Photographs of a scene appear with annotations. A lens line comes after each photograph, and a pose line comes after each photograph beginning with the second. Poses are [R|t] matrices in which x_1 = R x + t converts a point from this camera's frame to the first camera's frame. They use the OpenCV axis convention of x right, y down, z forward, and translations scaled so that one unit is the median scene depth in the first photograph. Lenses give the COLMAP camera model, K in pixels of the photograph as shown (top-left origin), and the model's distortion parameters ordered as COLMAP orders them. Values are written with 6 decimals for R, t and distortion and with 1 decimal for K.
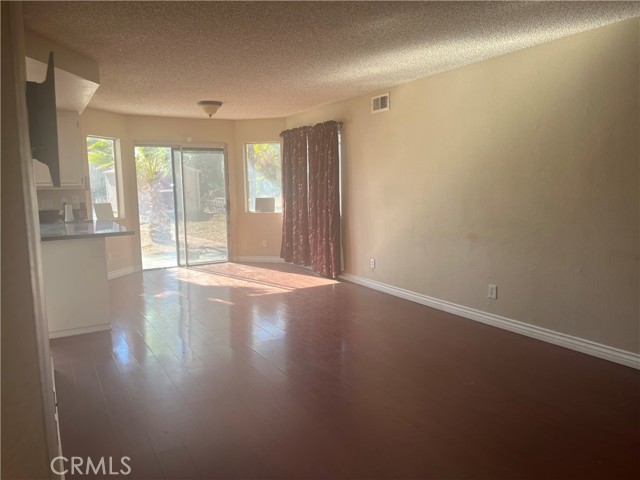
lens RADIAL K [[485.9, 0, 320.2], [0, 485.9, 246.2], [0, 0, 1]] dist [0.014574, -0.016964]
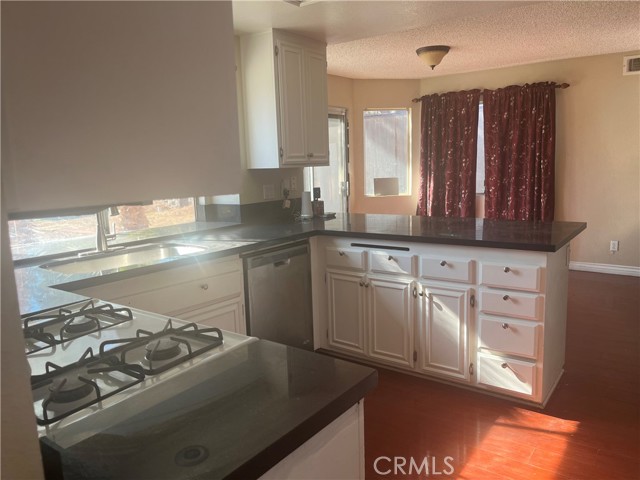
lens RADIAL K [[485.9, 0, 320.7], [0, 485.9, 239.3], [0, 0, 1]] dist [0.014574, -0.016964]
pose [[0.913851, -0.067397, 0.400418, -0.908338], [0.063219, 0.997719, 0.023654, -0.038314], [-0.401099, 0.003698, 0.916027, 0.488903]]
